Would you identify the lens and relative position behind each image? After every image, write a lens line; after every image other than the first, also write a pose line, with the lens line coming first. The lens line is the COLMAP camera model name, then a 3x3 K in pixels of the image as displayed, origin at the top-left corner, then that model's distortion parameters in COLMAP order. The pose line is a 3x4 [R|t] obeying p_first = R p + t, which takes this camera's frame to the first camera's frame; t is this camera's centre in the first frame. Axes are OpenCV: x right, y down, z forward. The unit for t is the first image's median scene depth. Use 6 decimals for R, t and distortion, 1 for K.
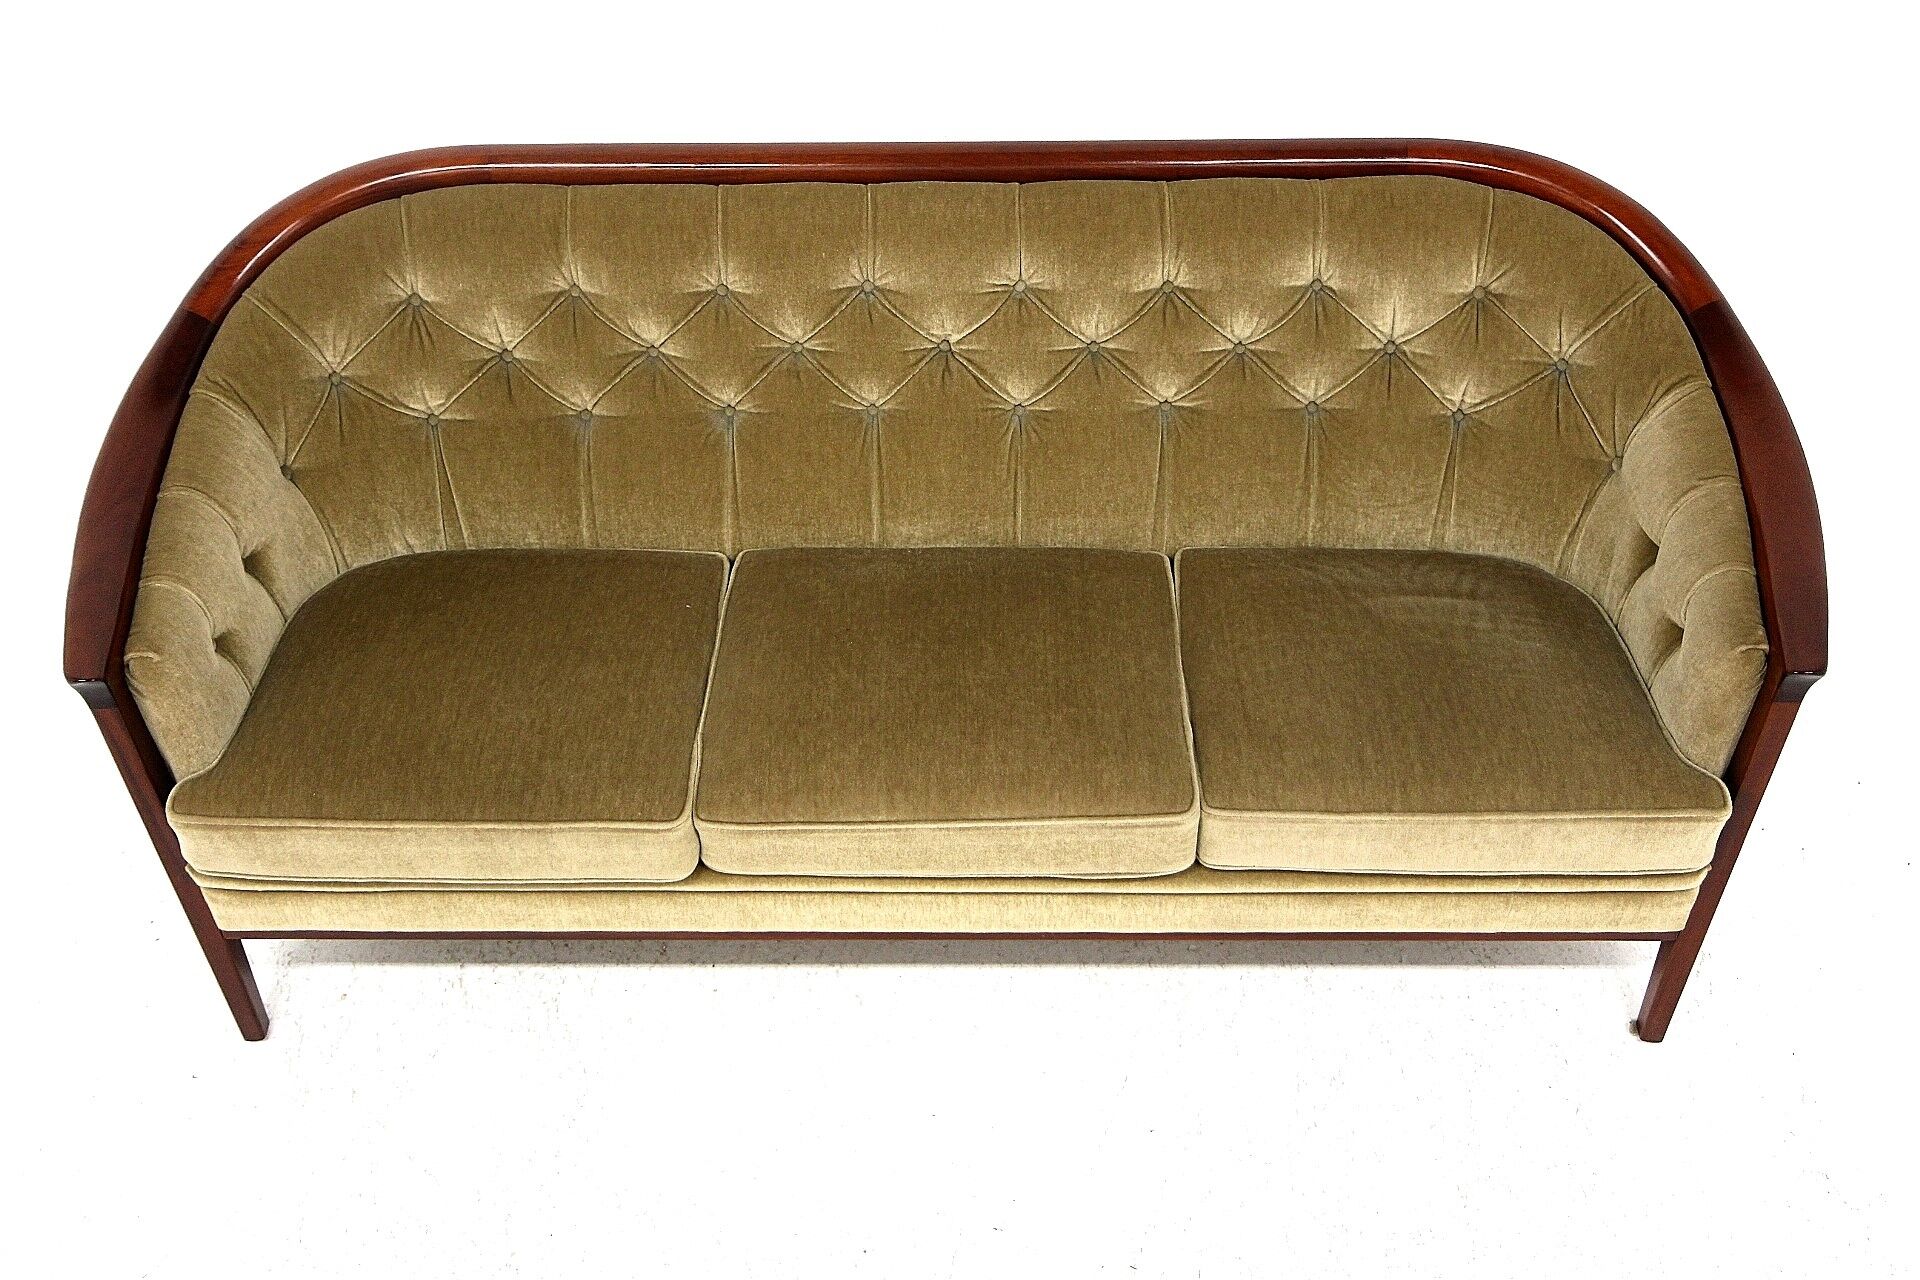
lens RADIAL K [[2036.9, 0, 952.0], [0, 2036.9, 637.3], [0, 0, 1]] dist [-0.012208, 0.000000]
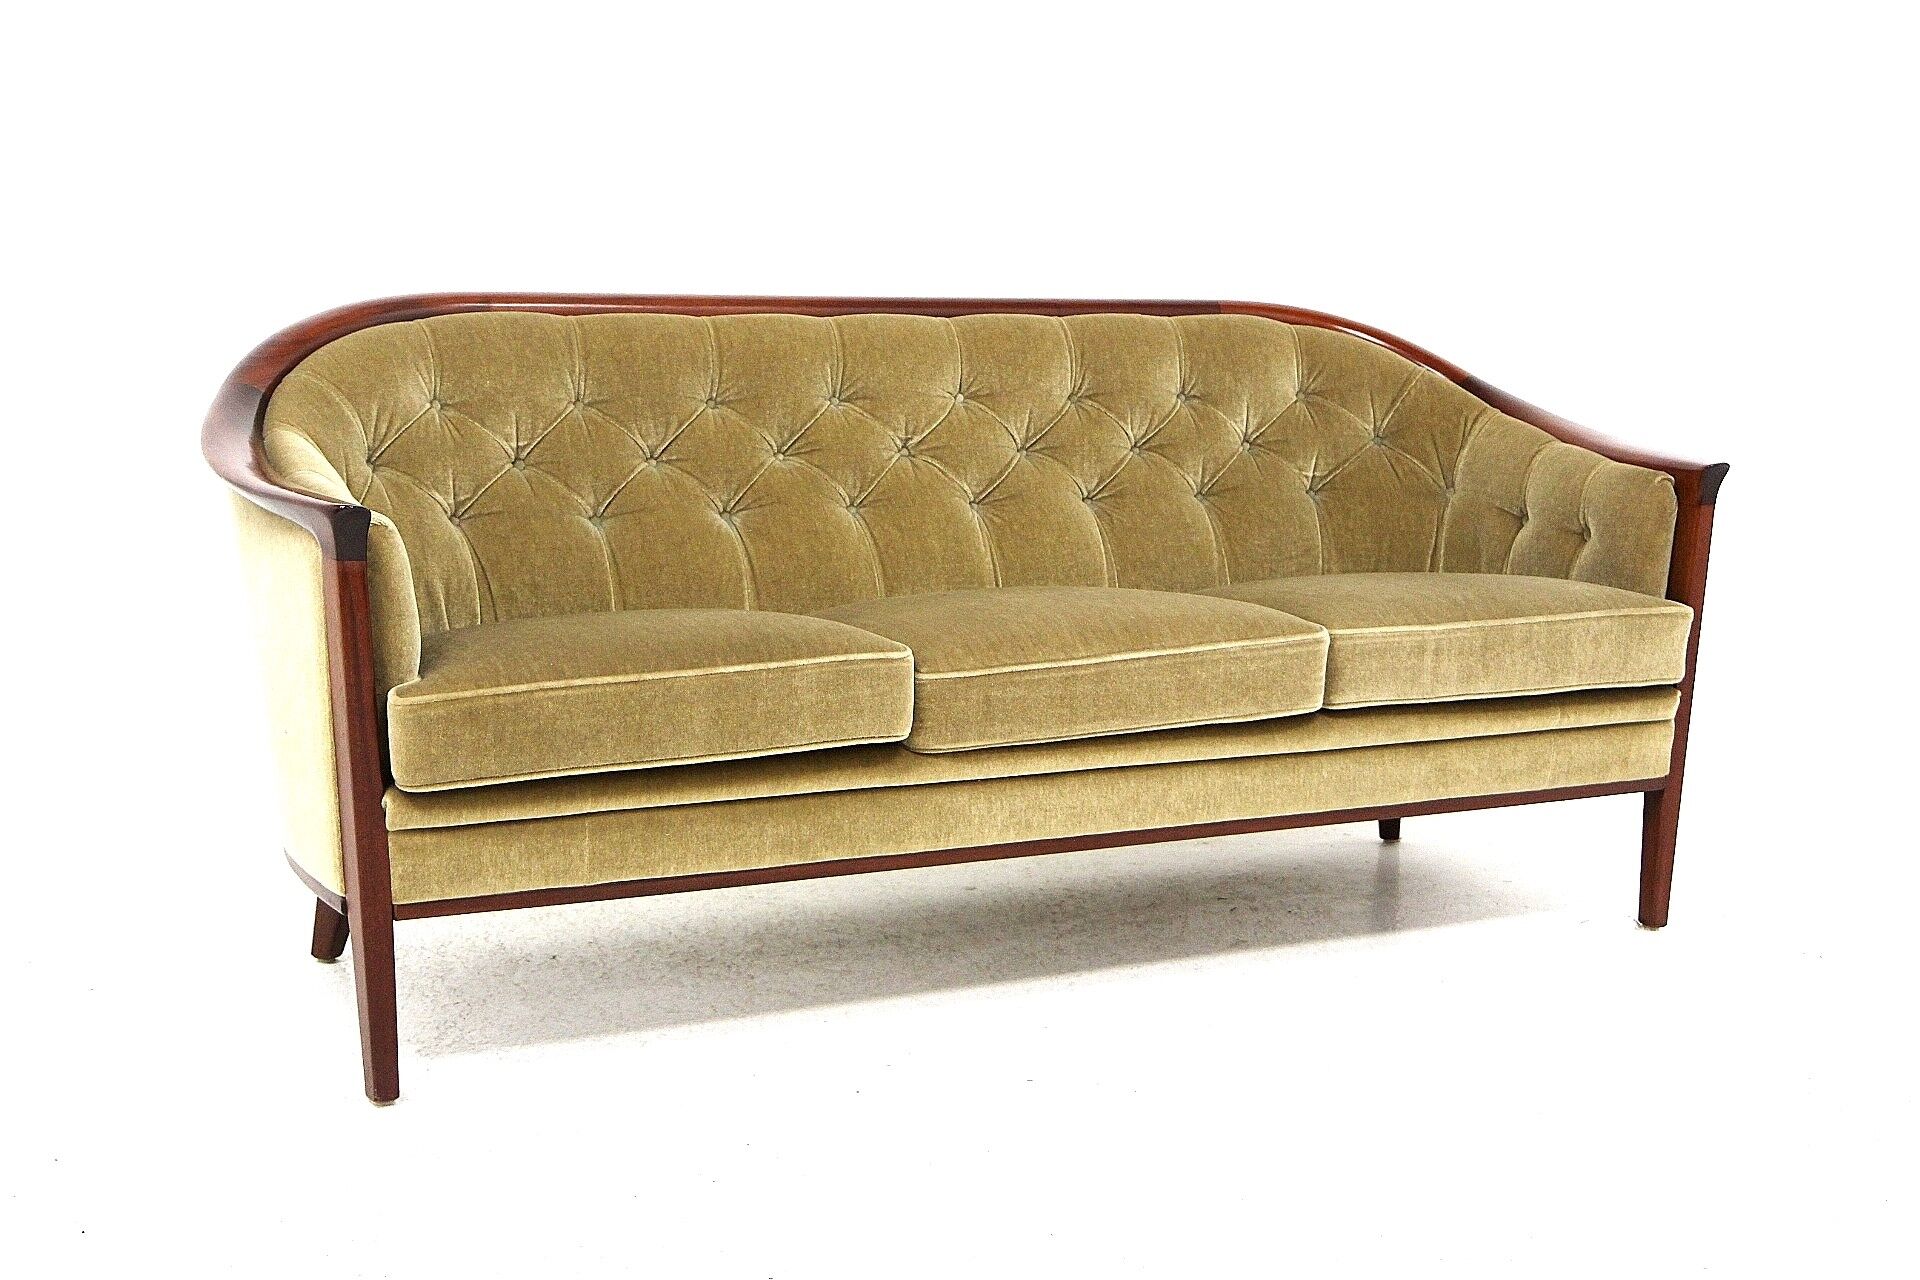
lens RADIAL K [[2325.8, 0, 950.9], [0, 2325.8, 642.9], [0, 0, 1]] dist [0.022945, 0.000000]
pose [[0.898927, -0.043430, 0.435941, -0.548742], [0.266131, 0.844566, -0.464632, 0.551705], [-0.348002, 0.533688, 0.770761, 0.068631]]
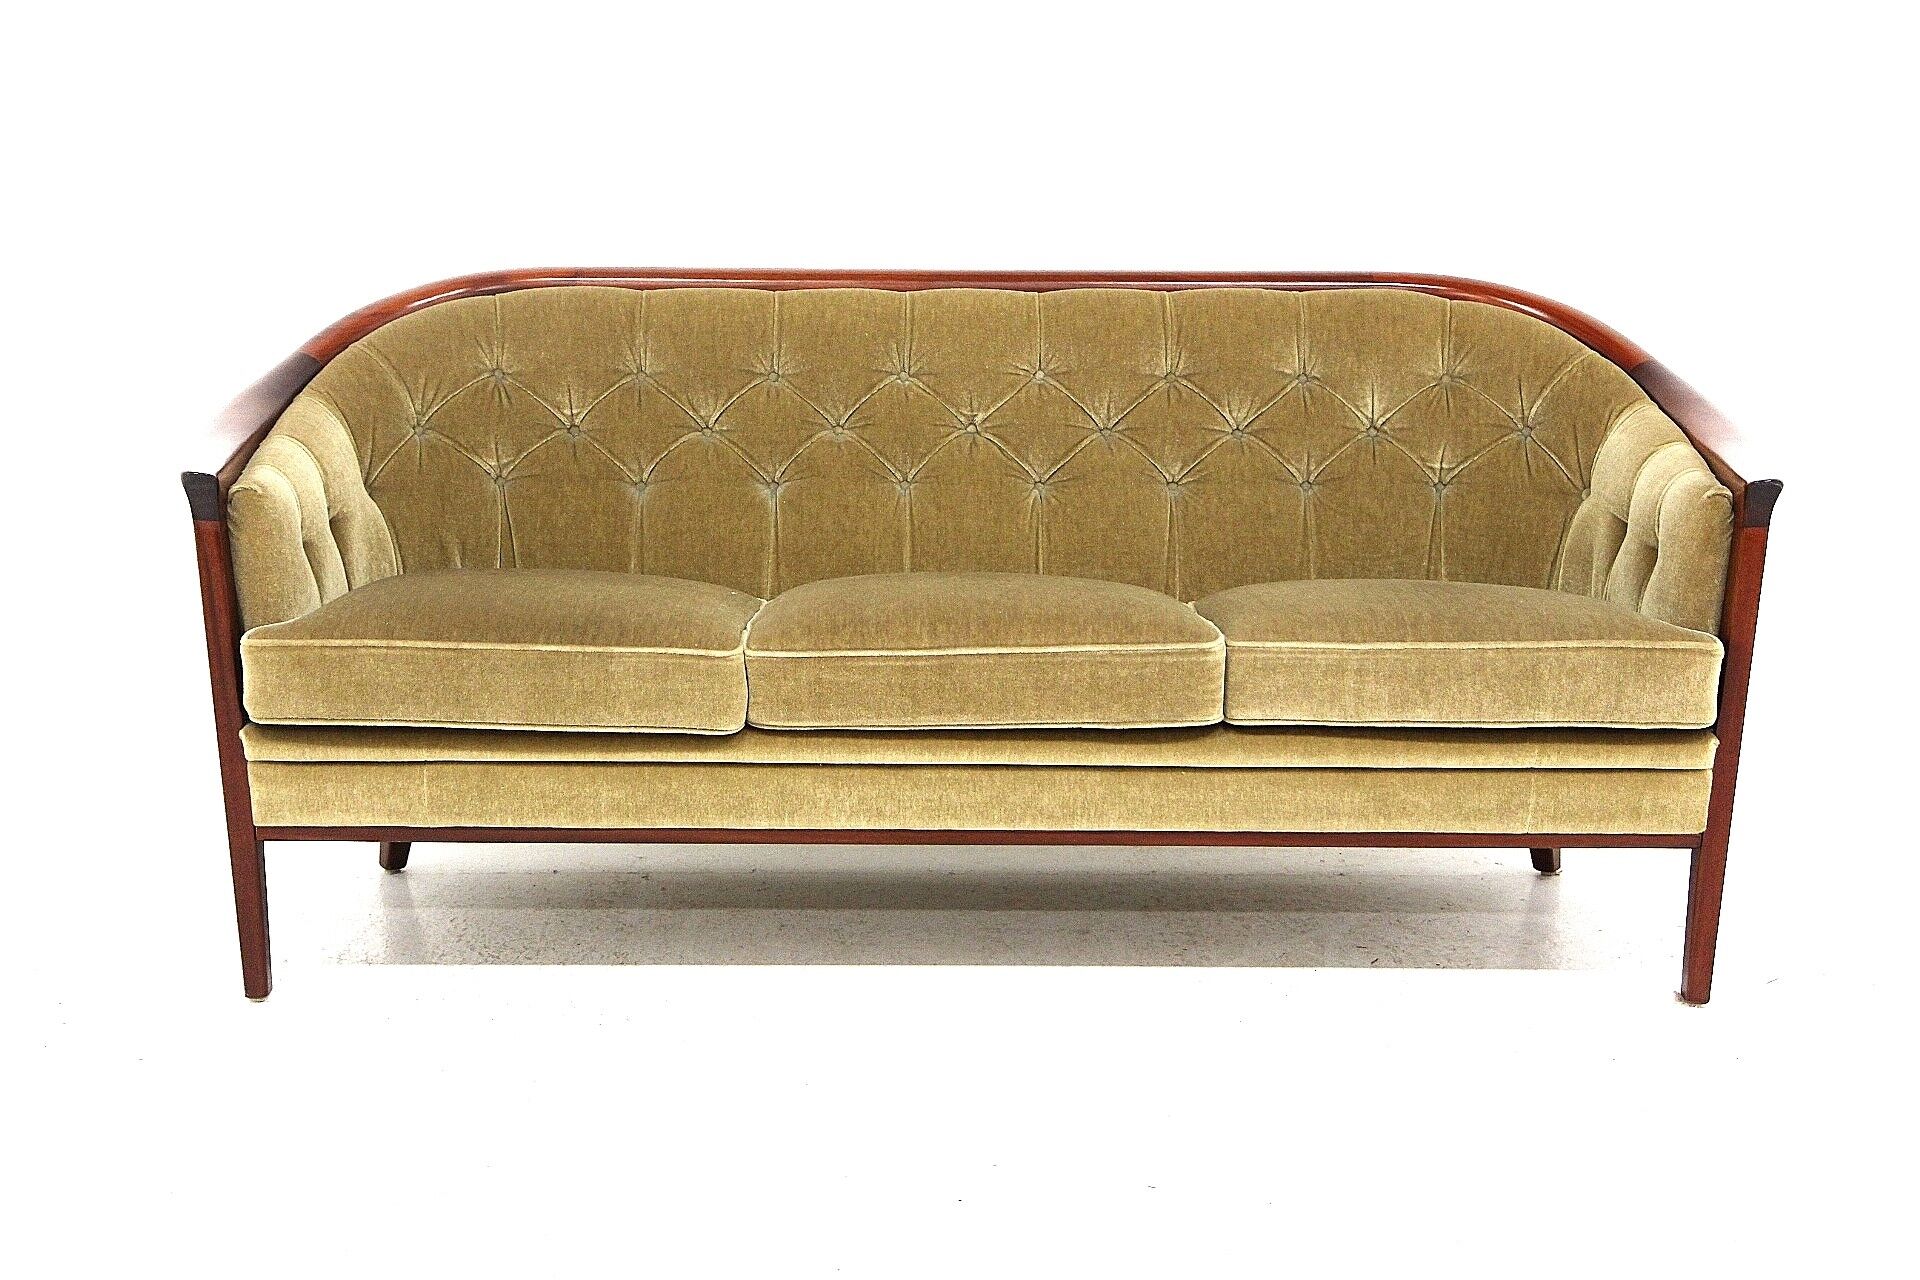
lens RADIAL K [[2325.8, 0, 946.8], [0, 2325.8, 685.6], [0, 0, 1]] dist [0.022945, 0.000000]
pose [[0.999674, 0.015416, 0.020352, -0.041355], [-0.003773, 0.877591, -0.479396, 0.597112], [-0.025251, 0.479163, 0.877363, -0.044635]]
